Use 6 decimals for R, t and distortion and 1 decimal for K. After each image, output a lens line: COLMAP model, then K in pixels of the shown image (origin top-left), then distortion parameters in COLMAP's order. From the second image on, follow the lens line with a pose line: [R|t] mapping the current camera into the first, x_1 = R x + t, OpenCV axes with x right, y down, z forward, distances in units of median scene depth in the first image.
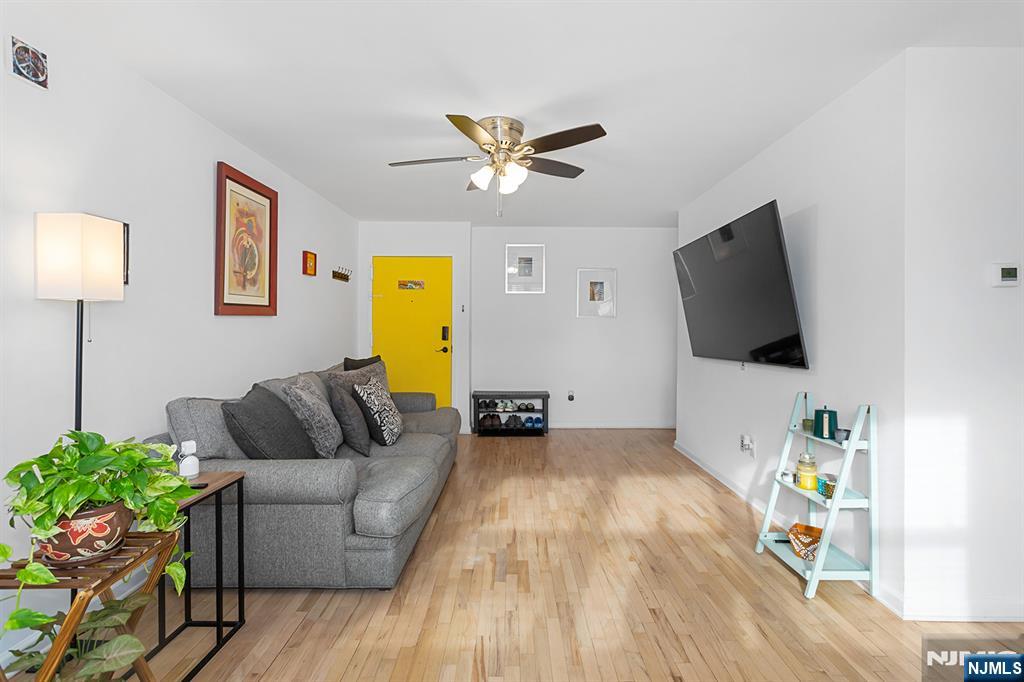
lens RADIAL K [[490.9, 0, 510.2], [0, 490.9, 332.4], [0, 0, 1]] dist [0.000092, 0.001218]
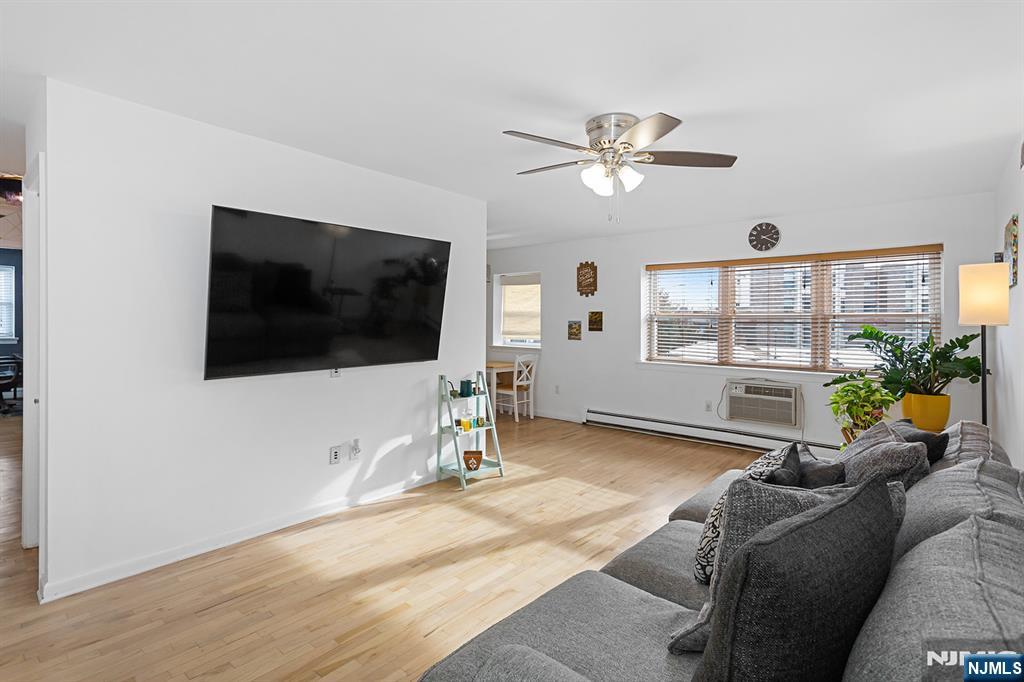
lens RADIAL K [[490.9, 0, 510.2], [0, 490.9, 332.4], [0, 0, 1]] dist [0.000092, 0.001218]
pose [[-0.760555, -0.022208, 0.648893, -0.469092], [-0.007356, 0.999645, 0.025590, -0.043680], [-0.649231, 0.014689, -0.760449, 1.807710]]
